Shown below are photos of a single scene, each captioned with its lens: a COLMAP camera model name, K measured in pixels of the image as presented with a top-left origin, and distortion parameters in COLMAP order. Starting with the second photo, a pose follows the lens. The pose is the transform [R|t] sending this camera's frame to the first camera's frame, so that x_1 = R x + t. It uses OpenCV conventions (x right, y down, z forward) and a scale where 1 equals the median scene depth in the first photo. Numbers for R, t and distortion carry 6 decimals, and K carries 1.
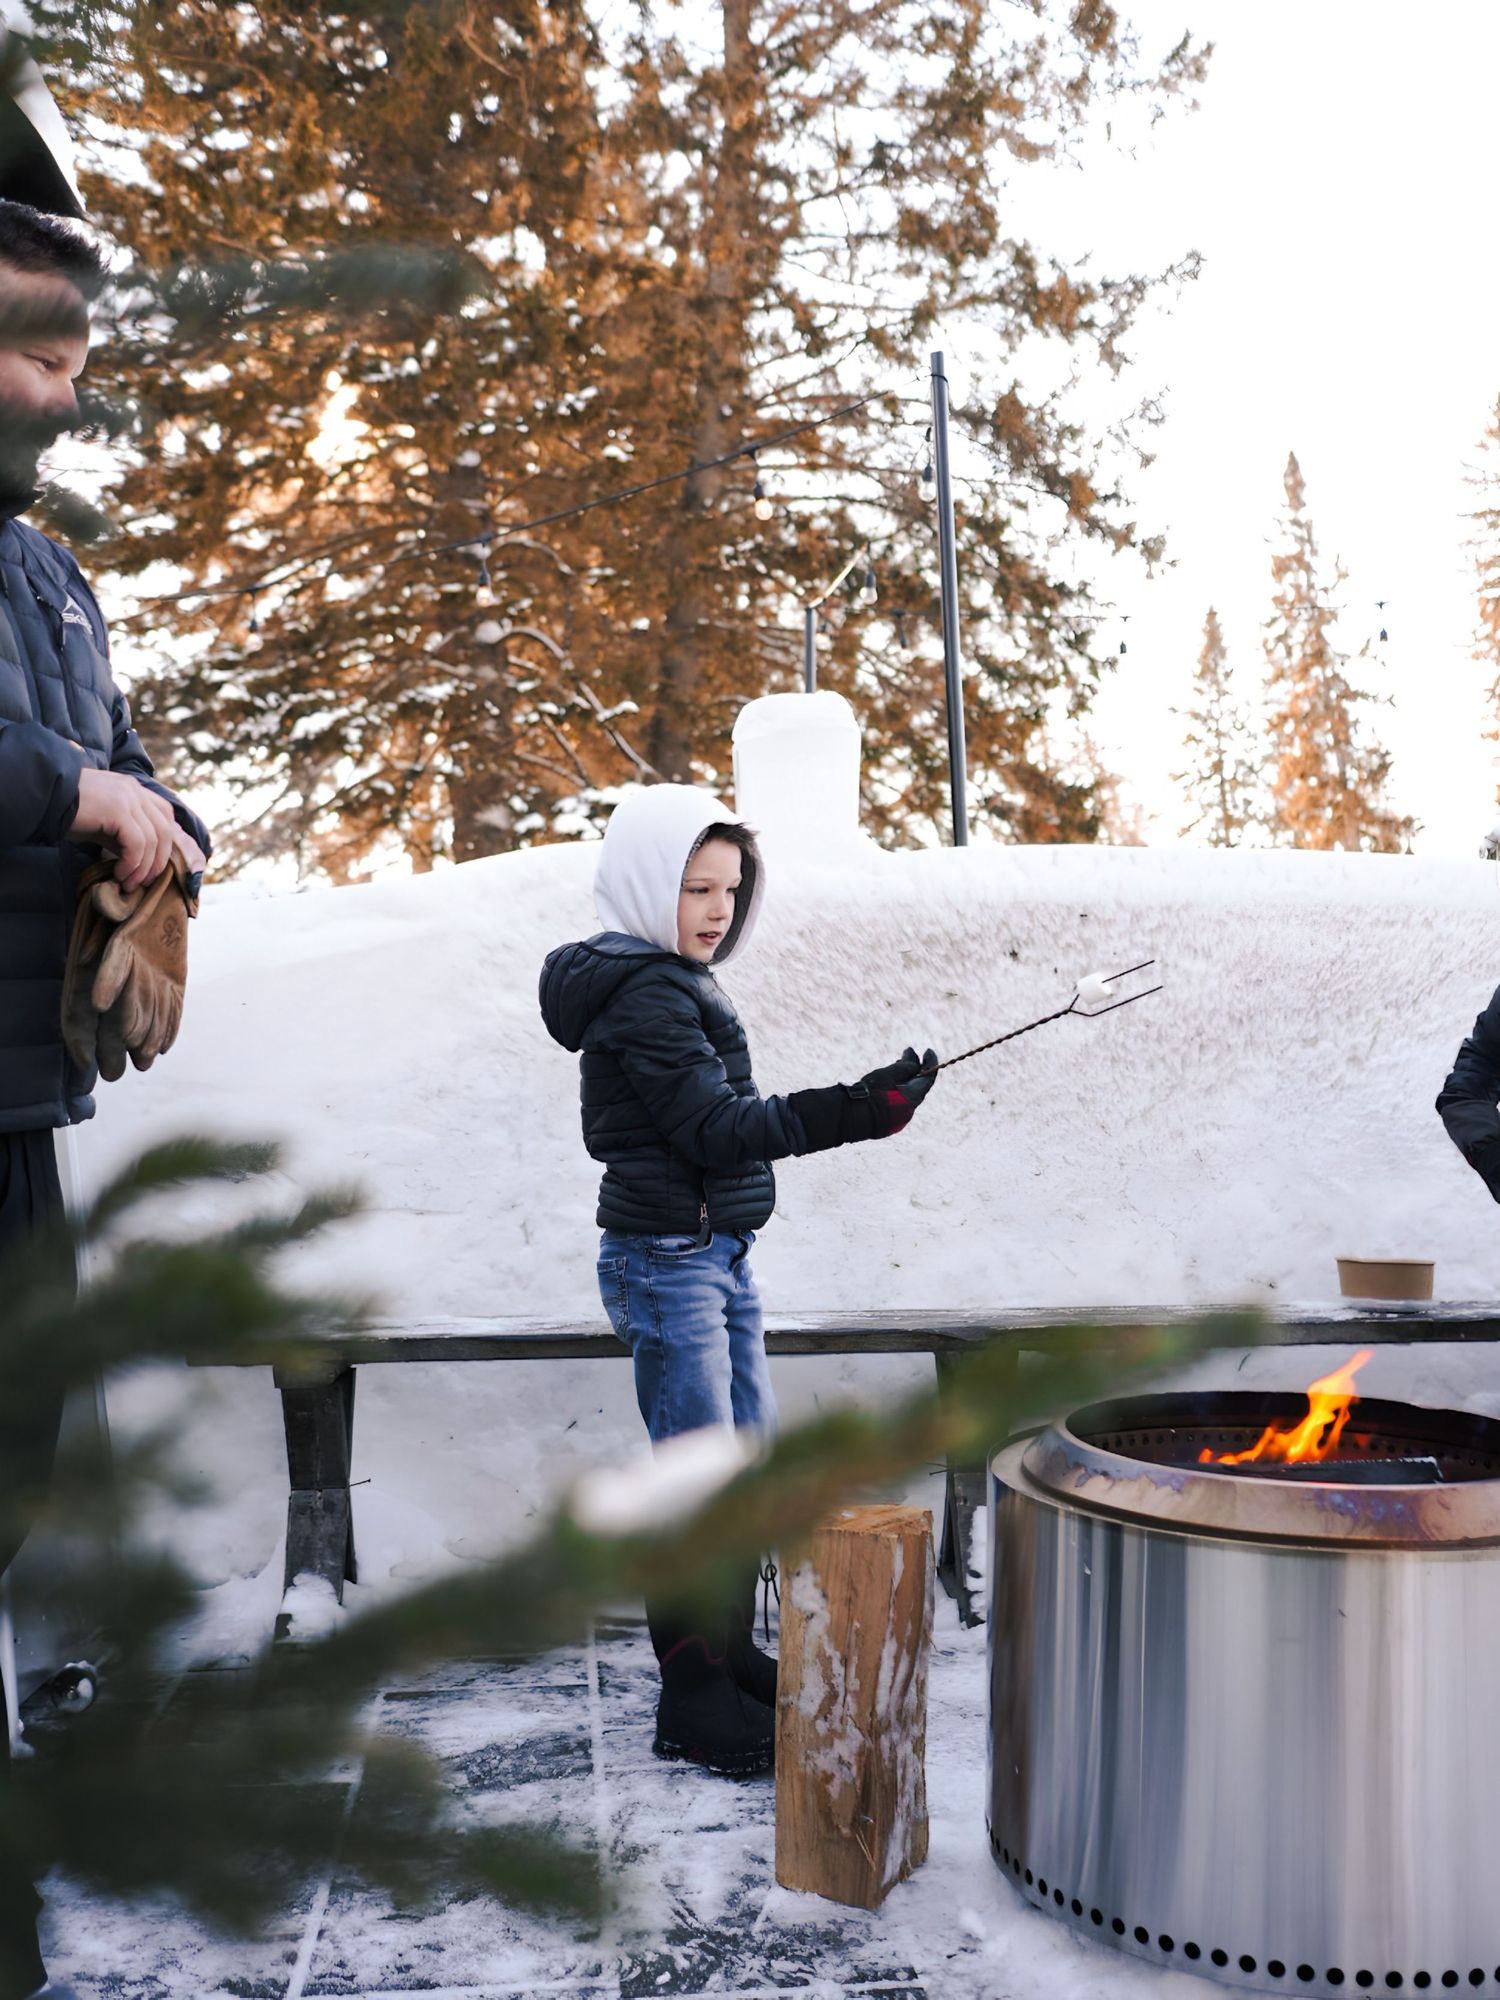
lens RADIAL K [[1924.1, 0, 744.1], [0, 1924.1, 1004.4], [0, 0, 1]] dist [0.040070, 0.000000]
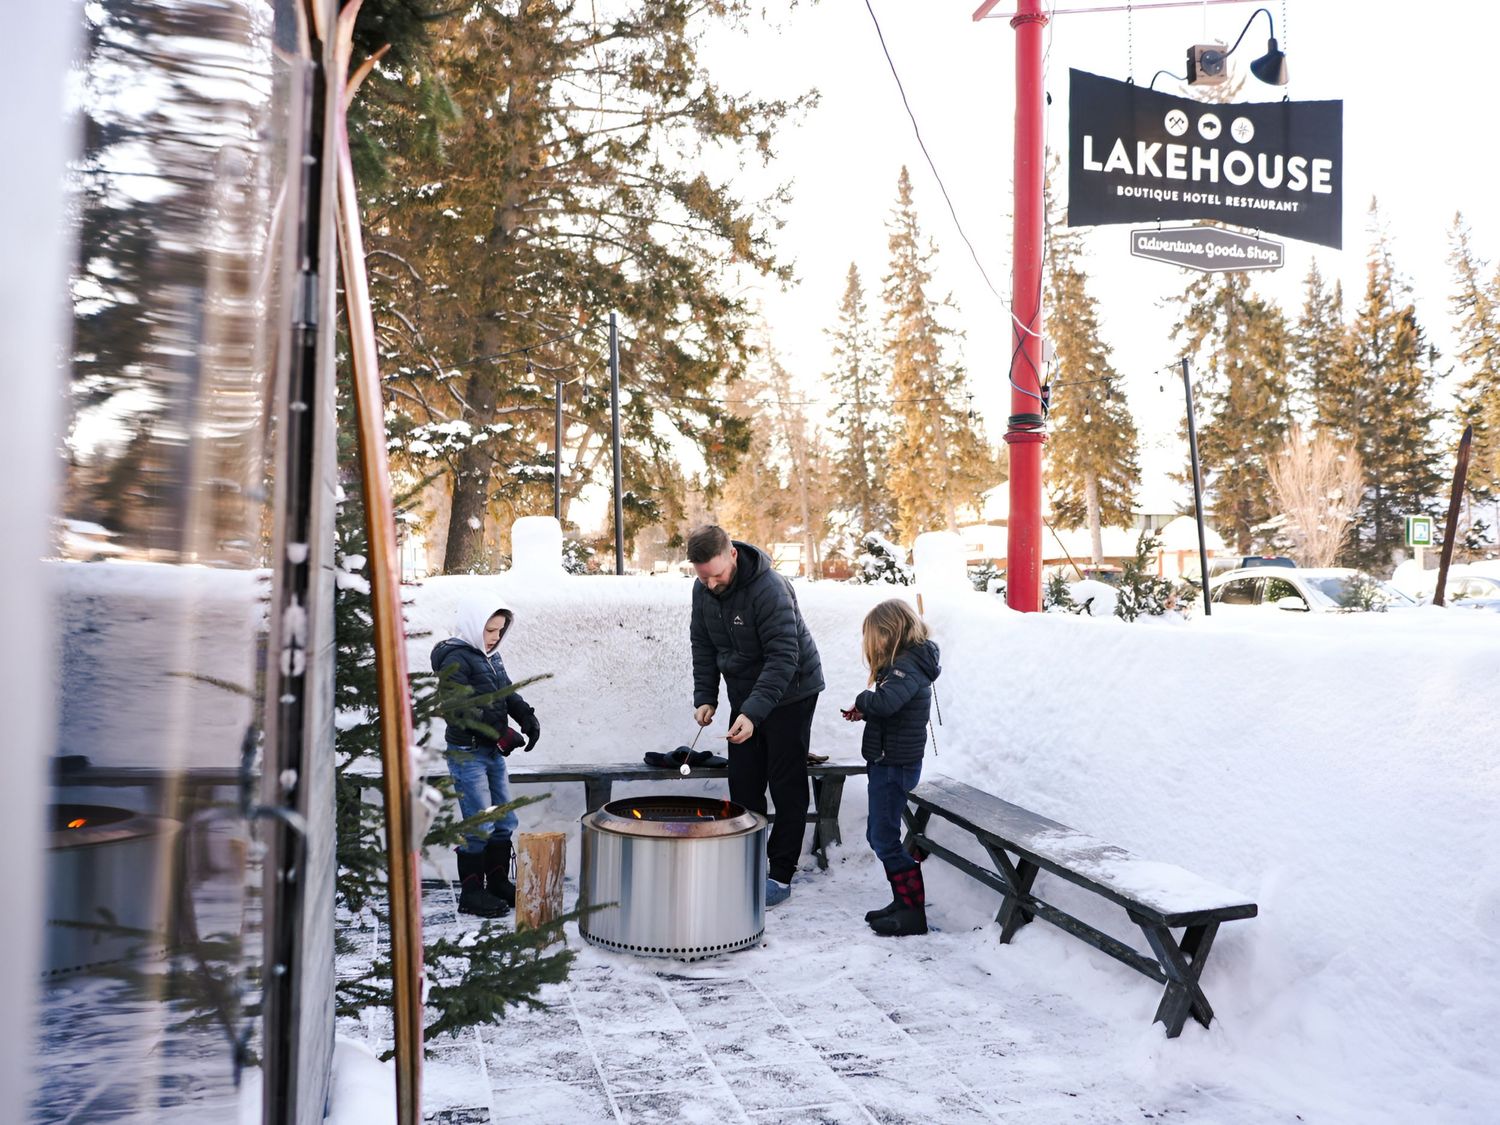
lens RADIAL K [[1443.1, 0, 748.3], [0, 1443.1, 568.0], [0, 0, 1]] dist [0.040070, 0.000000]
pose [[0.988987, 0.018553, 0.146835, 0.006479], [-0.025781, 0.998539, 0.047479, -0.044453], [-0.145740, -0.050742, 0.988021, -0.206703]]
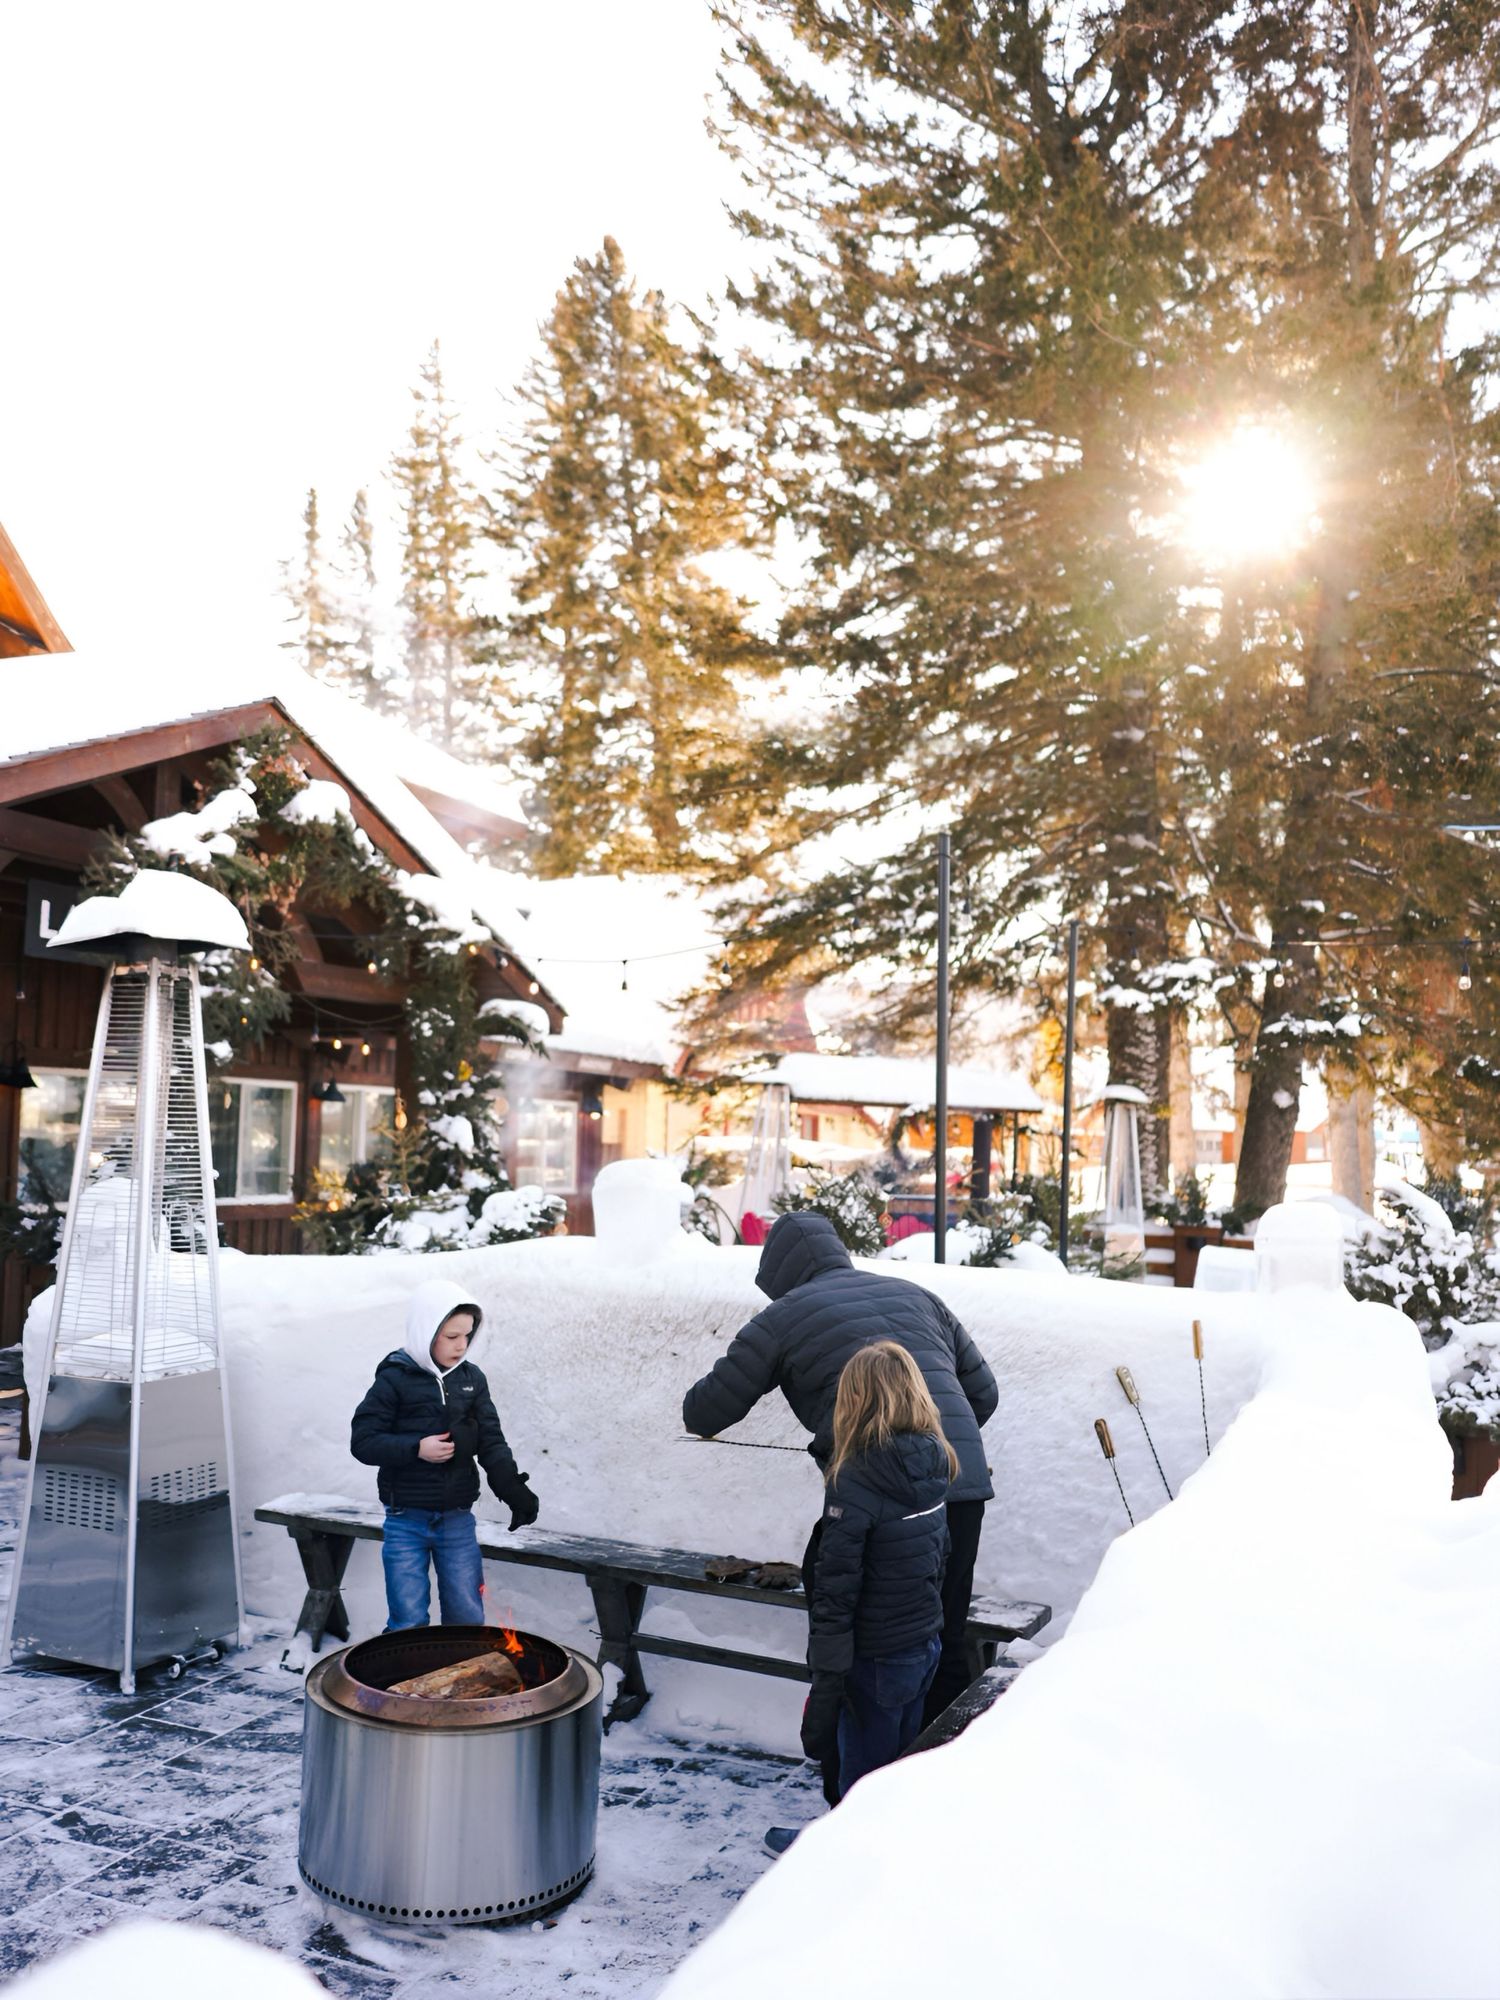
lens RADIAL K [[1886.7, 0, 748.7], [0, 1886.7, 994.2], [0, 0, 1]] dist [0.005993, 0.000000]
pose [[0.865050, 0.009048, -0.501604, 0.222840], [-0.011873, 0.999927, -0.002440, -0.071193], [0.501545, 0.008066, 0.865094, -0.090676]]
